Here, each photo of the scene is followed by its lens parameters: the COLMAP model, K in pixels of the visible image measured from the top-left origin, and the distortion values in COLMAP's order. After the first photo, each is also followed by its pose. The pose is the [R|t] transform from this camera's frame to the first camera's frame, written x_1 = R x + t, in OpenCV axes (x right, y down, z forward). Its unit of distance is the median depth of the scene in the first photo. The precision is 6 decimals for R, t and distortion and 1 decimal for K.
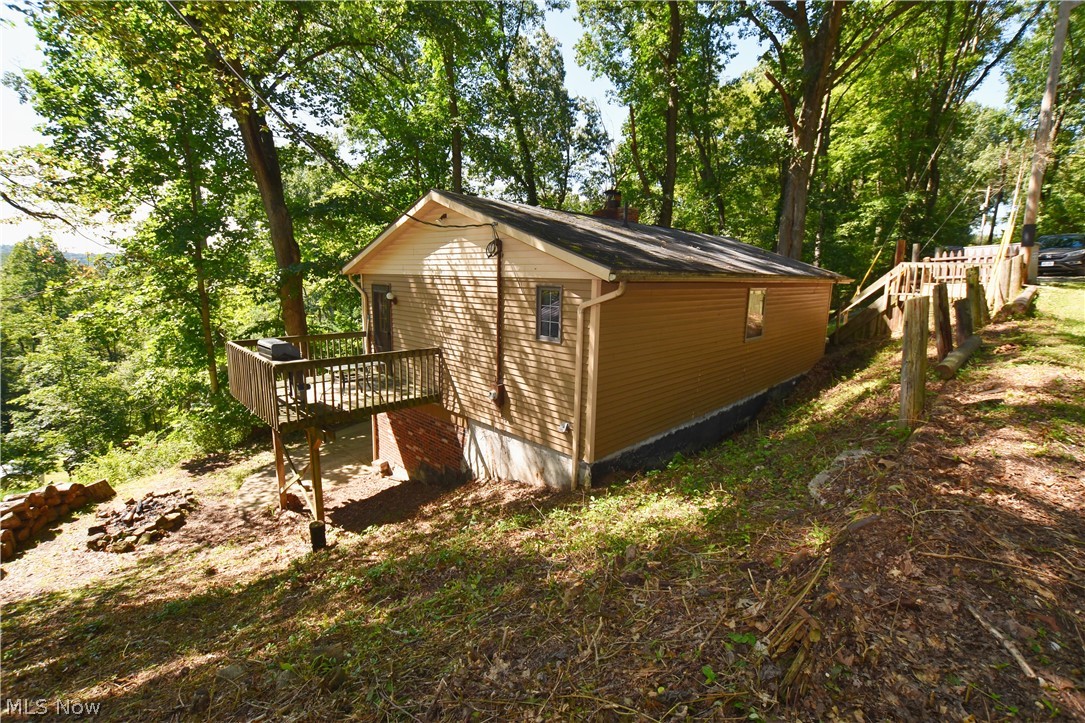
lens RADIAL K [[477.2, 0, 542.5], [0, 477.2, 361.5], [0, 0, 1]] dist [-0.040089, 0.007852]
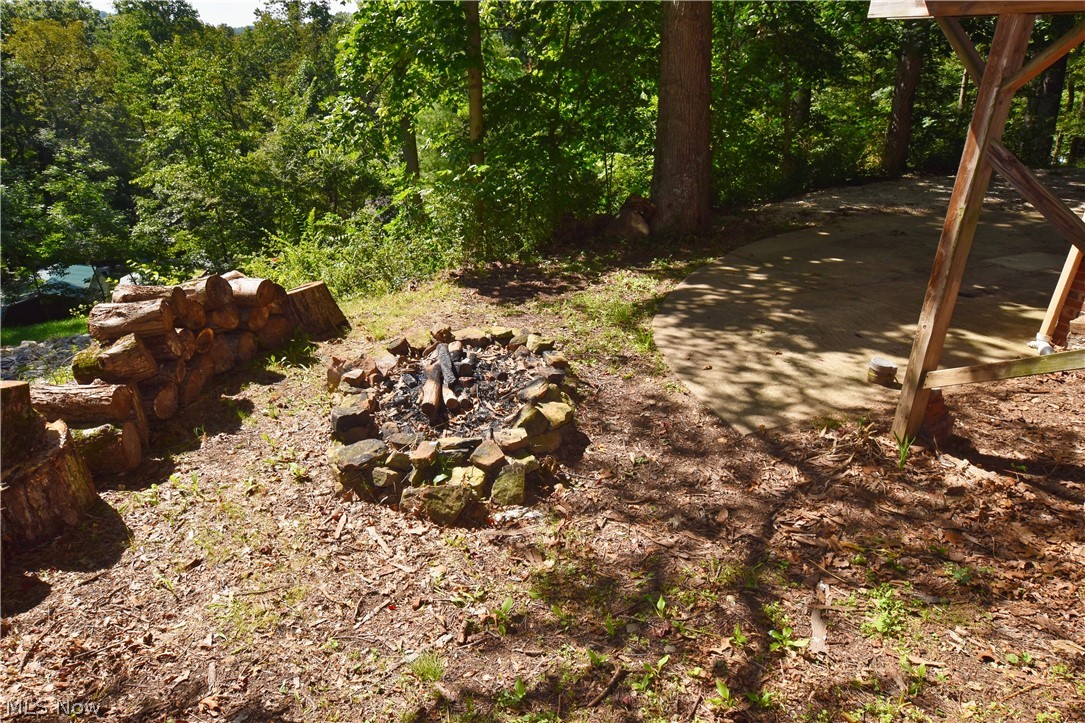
lens RADIAL K [[715.5, 0, 542.5], [0, 715.5, 361.5], [0, 0, 1]] dist [0.002136, 0.001433]
pose [[0.935230, 0.141474, -0.324545, -0.640273], [-0.065345, 0.969918, 0.234498, 0.186317], [0.347957, -0.198102, 0.916341, 0.560859]]
